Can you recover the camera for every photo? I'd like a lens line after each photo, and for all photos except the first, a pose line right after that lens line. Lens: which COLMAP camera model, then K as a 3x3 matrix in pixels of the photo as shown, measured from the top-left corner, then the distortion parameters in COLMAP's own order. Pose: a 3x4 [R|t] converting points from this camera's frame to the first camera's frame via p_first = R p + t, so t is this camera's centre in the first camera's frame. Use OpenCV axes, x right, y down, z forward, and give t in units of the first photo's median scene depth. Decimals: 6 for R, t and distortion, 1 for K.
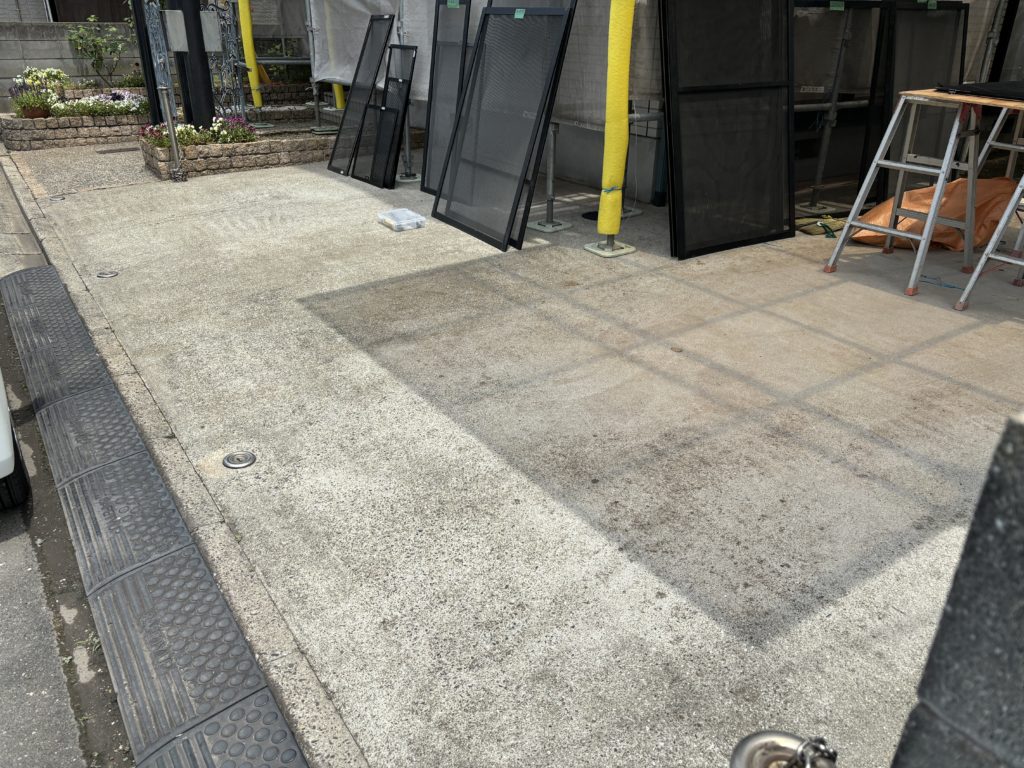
lens RADIAL K [[775.3, 0, 512.0], [0, 775.3, 384.0], [0, 0, 1]] dist [-0.006061, -0.008737]
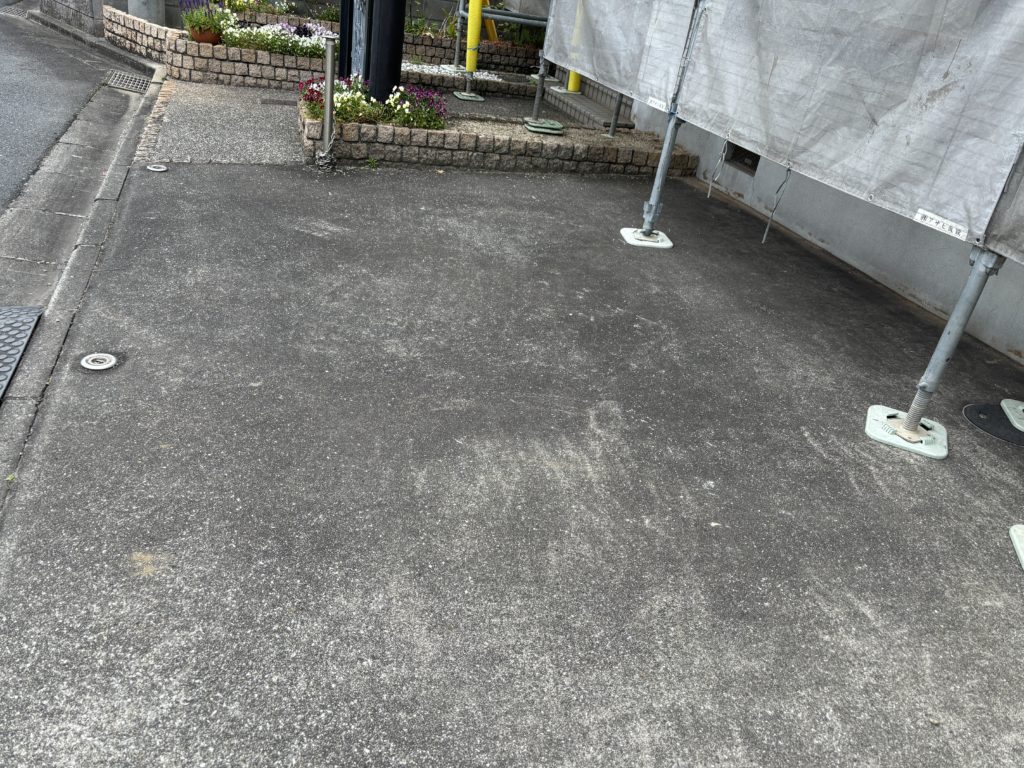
lens RADIAL K [[775.3, 0, 512.0], [0, 775.3, 384.0], [0, 0, 1]] dist [-0.006061, -0.008737]
pose [[0.949406, 0.244114, -0.197576, -0.064595], [-0.236624, 0.969682, 0.061044, -0.125256], [0.206487, -0.011205, 0.978385, 0.273009]]
